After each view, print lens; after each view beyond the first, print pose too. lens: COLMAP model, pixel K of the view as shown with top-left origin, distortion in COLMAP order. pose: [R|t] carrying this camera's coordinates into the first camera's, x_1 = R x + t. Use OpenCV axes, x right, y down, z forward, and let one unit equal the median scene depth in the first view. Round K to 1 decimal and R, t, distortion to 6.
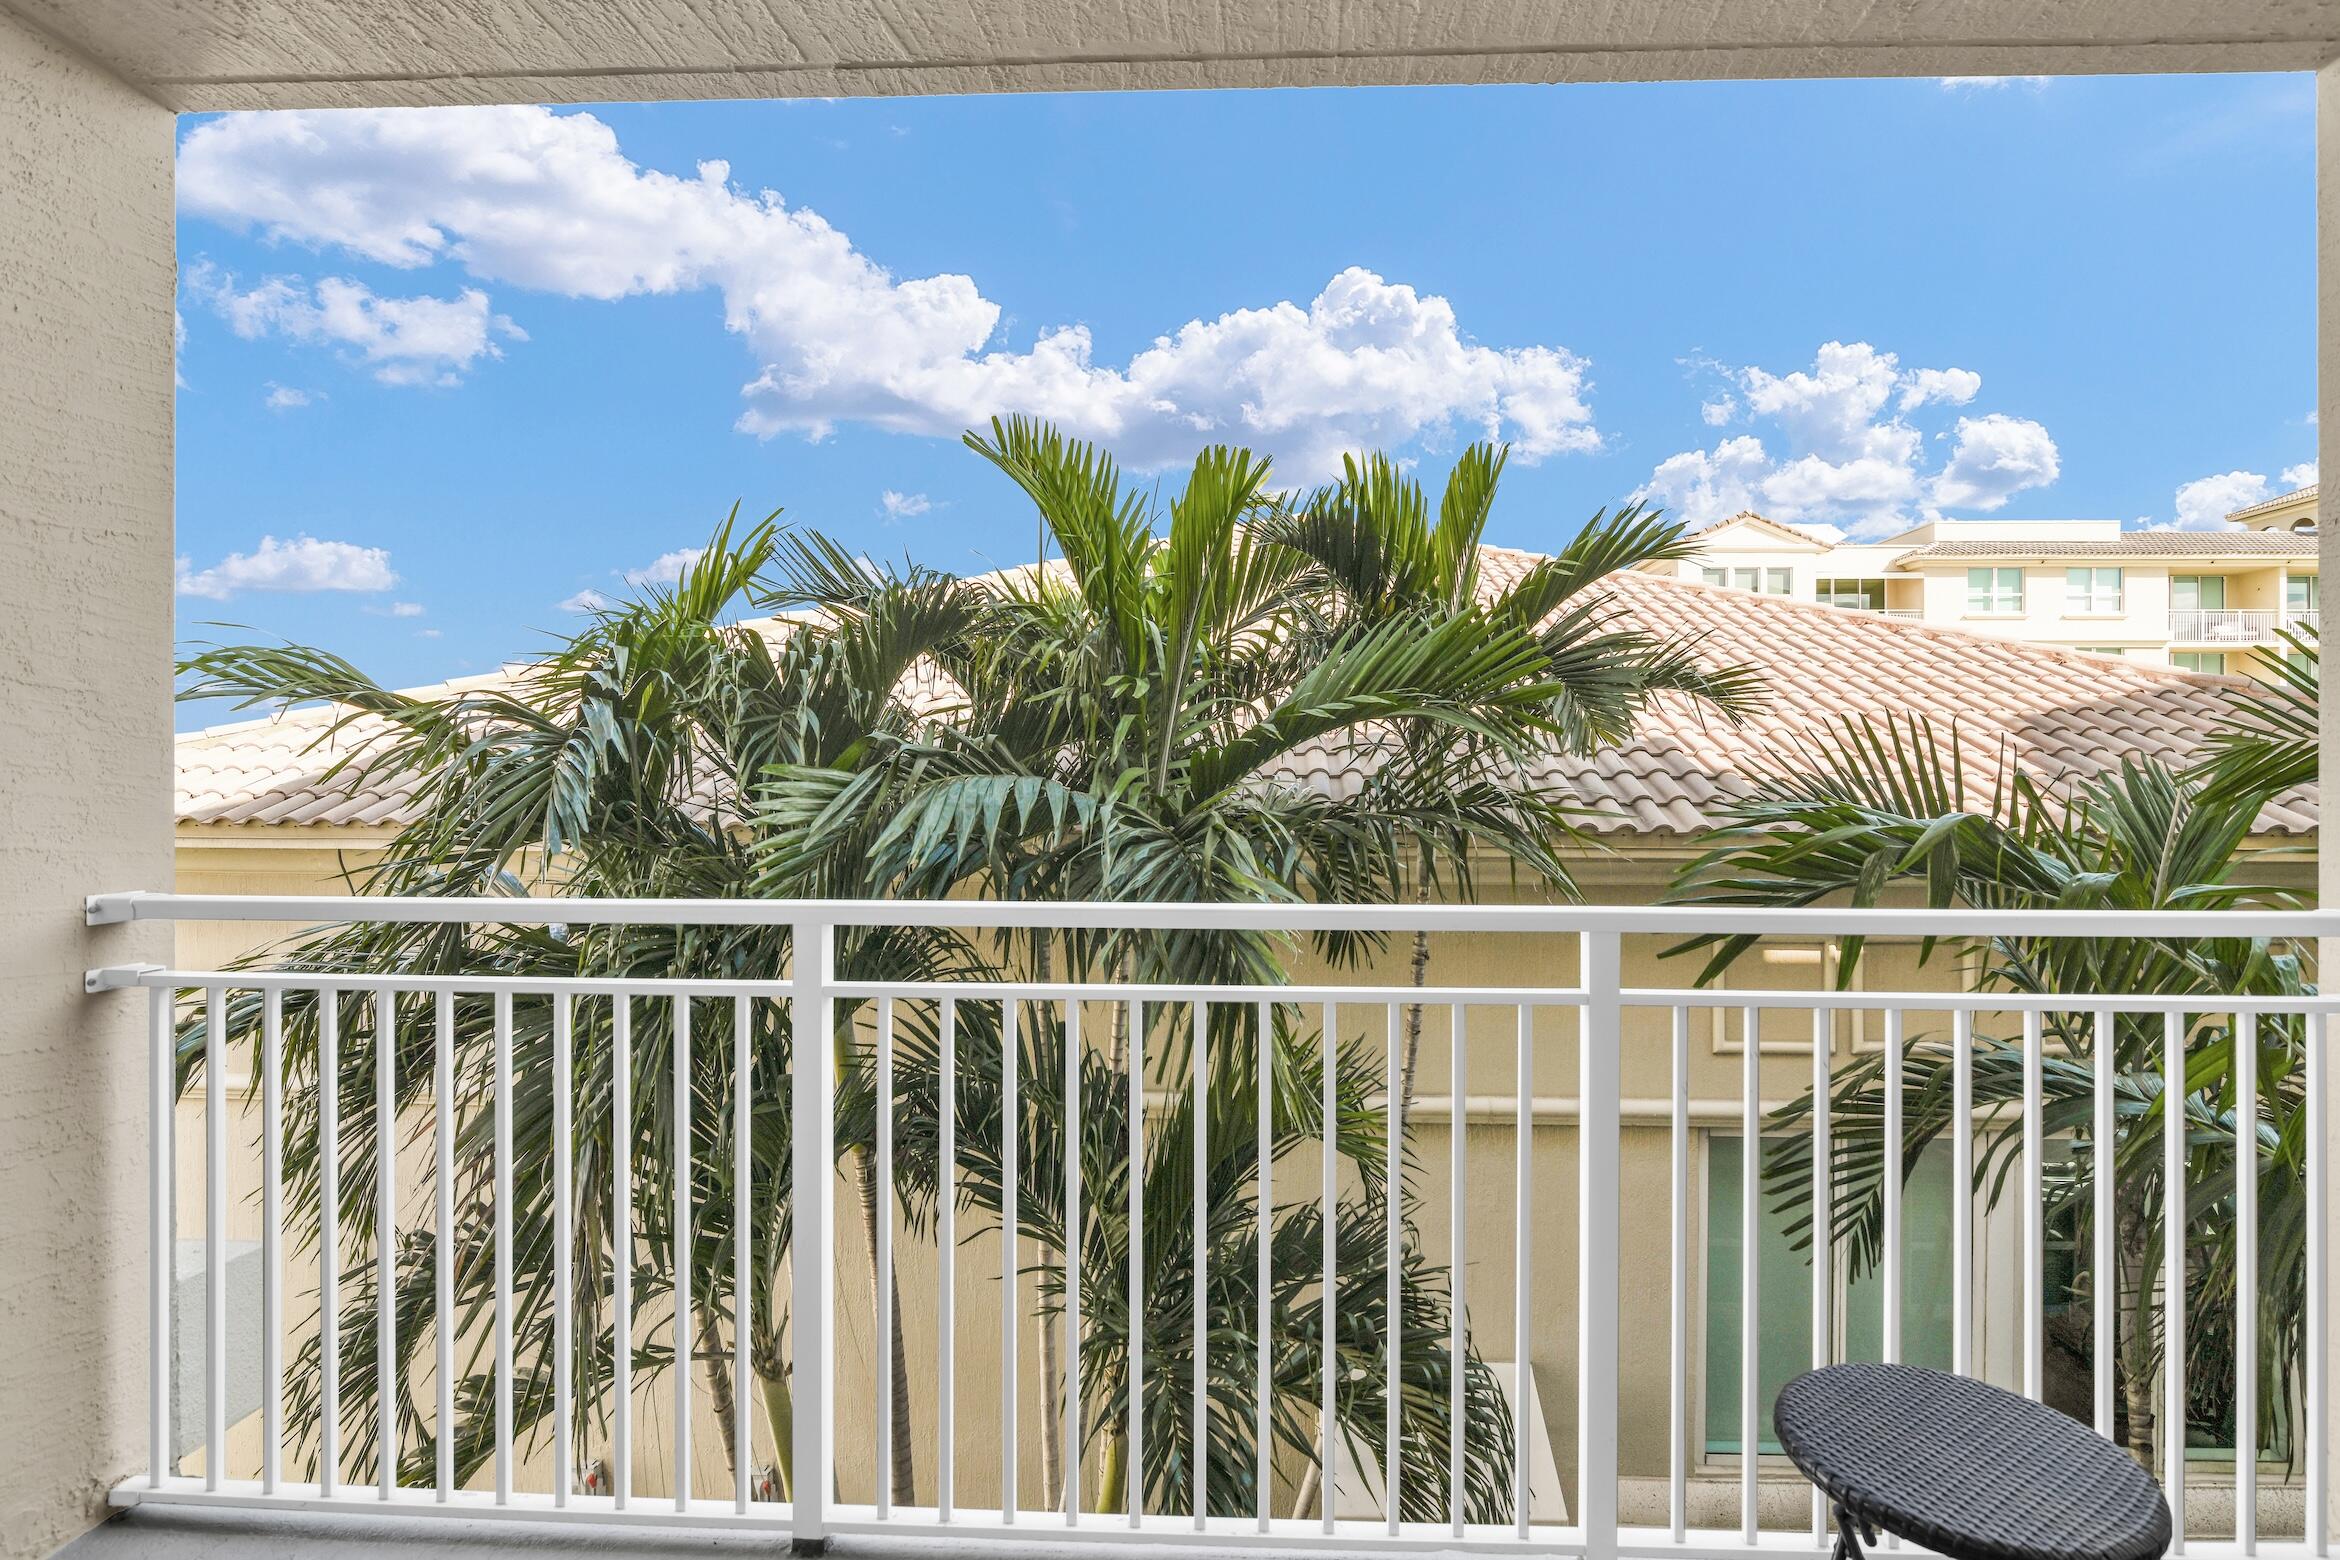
lens RADIAL K [[1098.4, 0, 1170.0], [0, 1098.4, 780.0], [0, 0, 1]] dist [-0.027248, -0.000162]
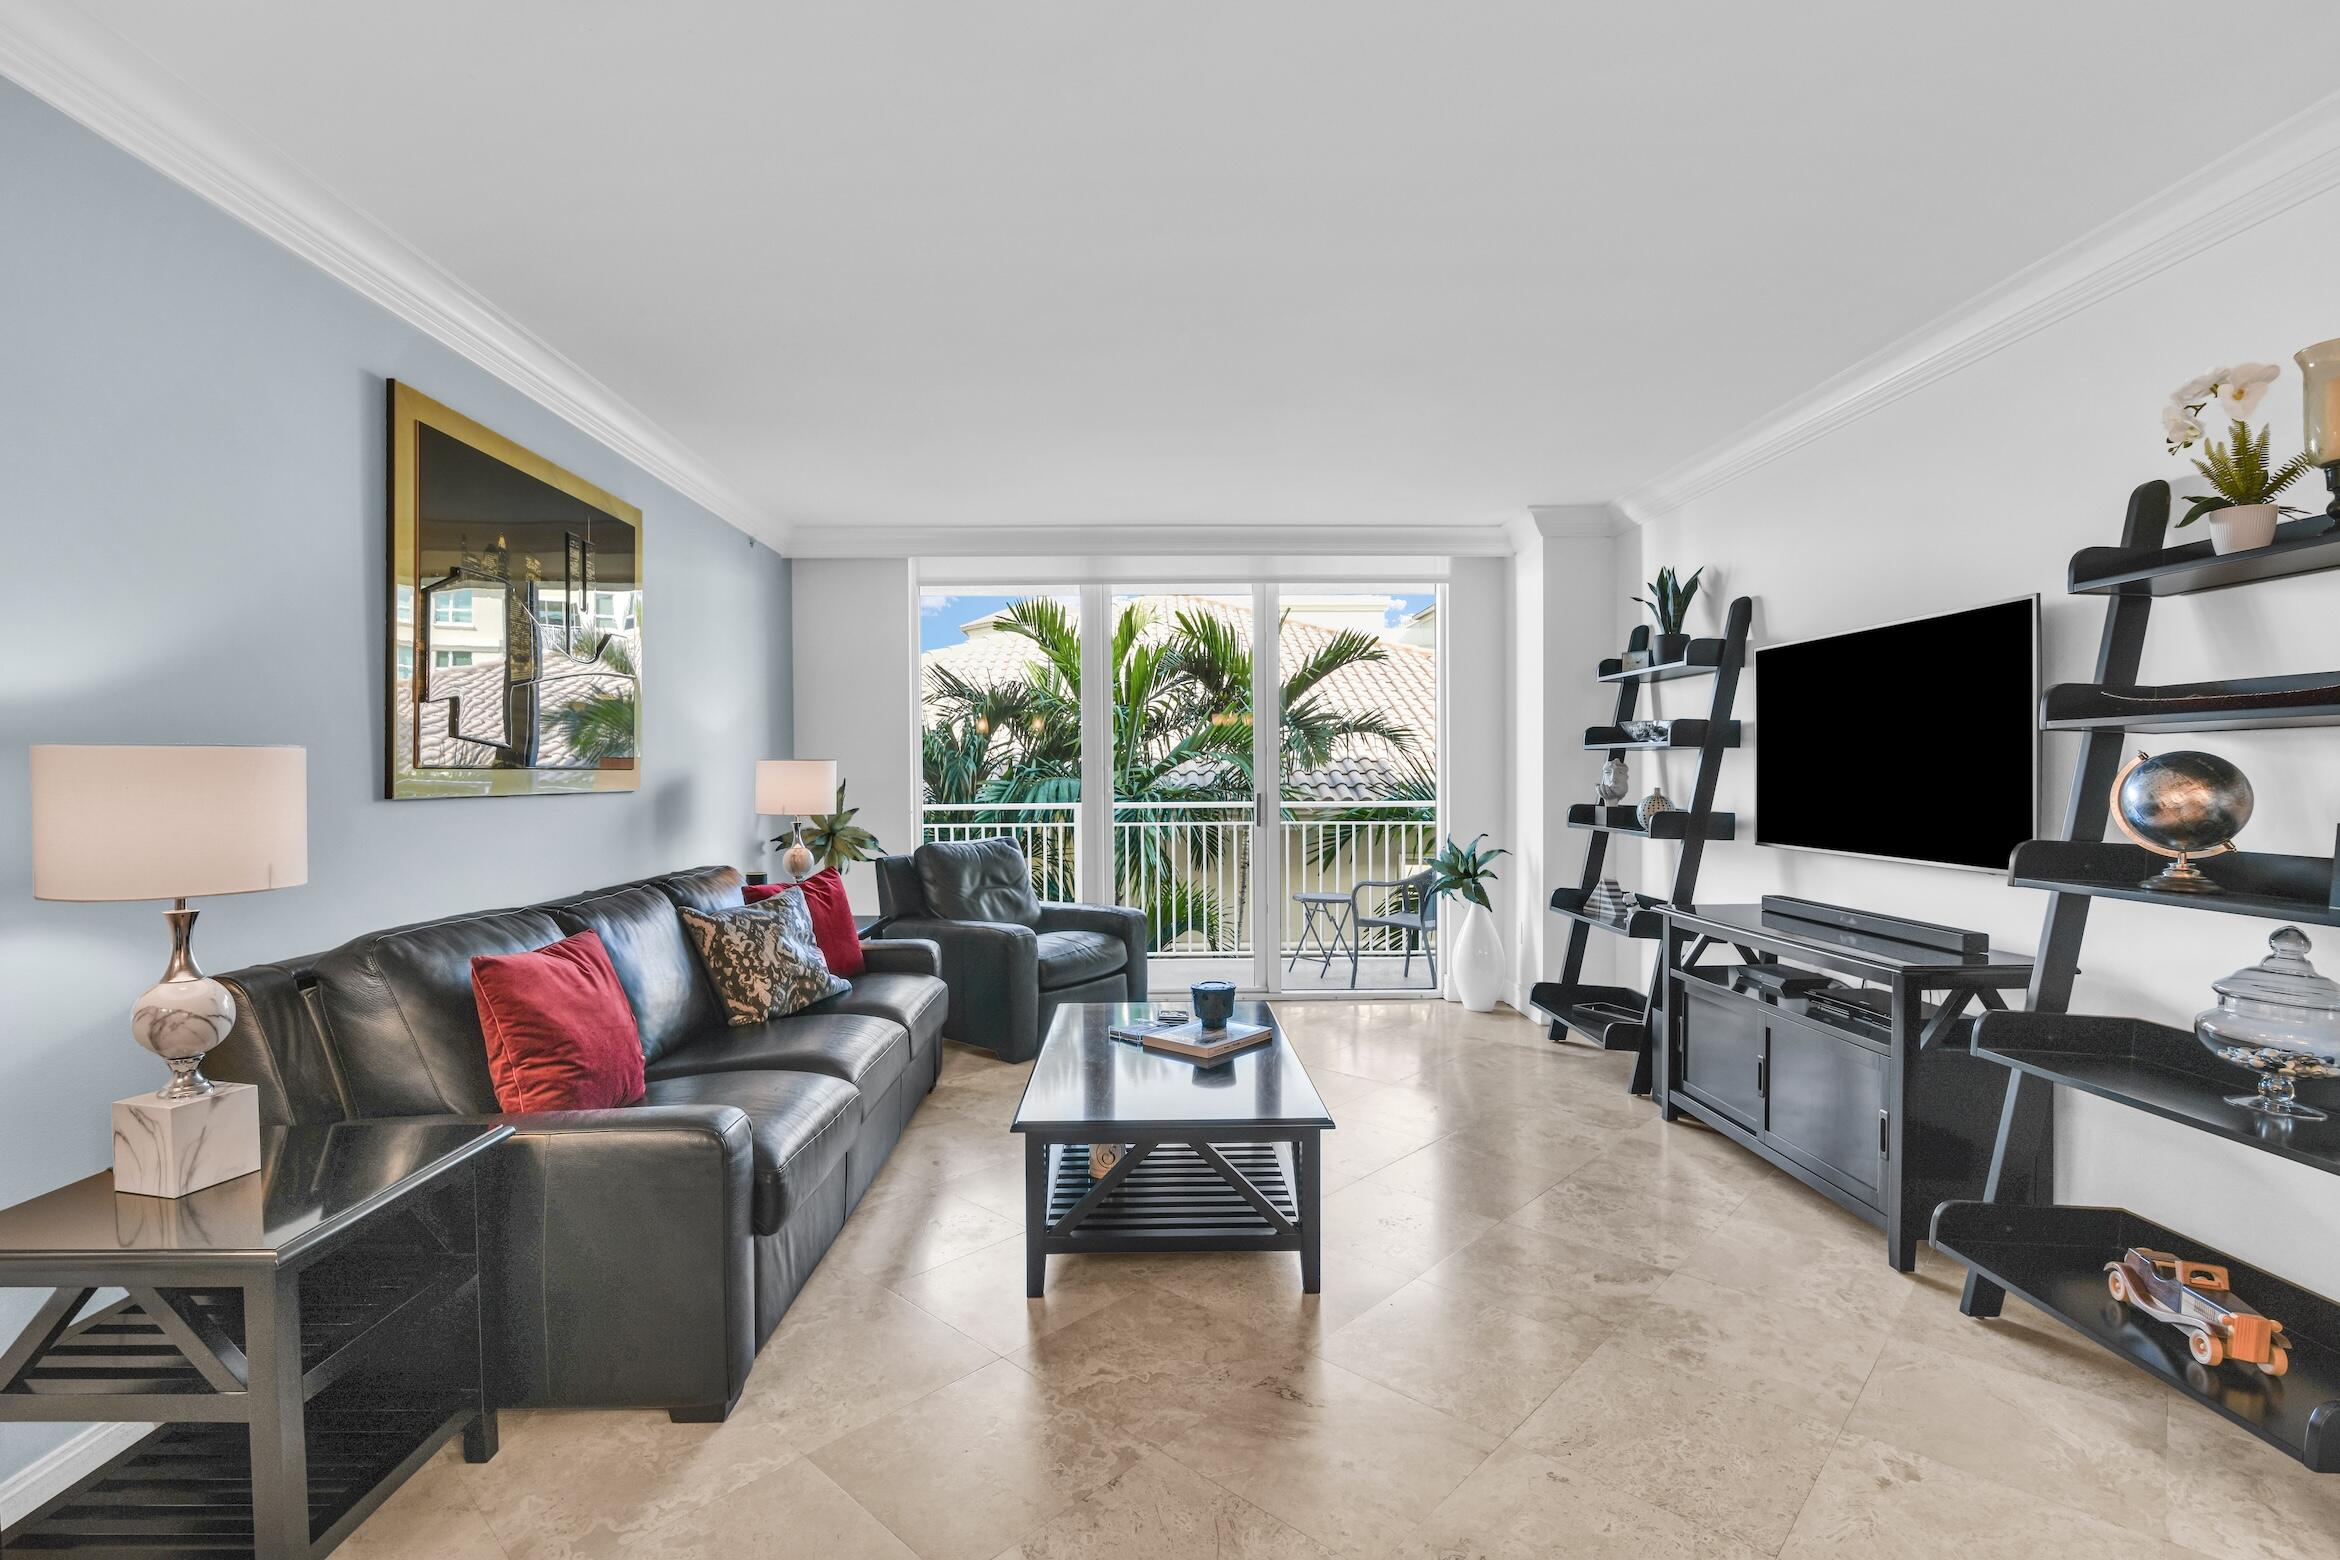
lens RADIAL K [[1098.4, 0, 1170.0], [0, 1098.4, 780.0], [0, 0, 1]] dist [-0.027248, -0.000162]
pose [[0.991549, -0.005159, 0.129628, -0.171136], [0.006417, 0.999936, -0.009287, 0.021763], [-0.129572, 0.010040, 0.991519, -1.019523]]
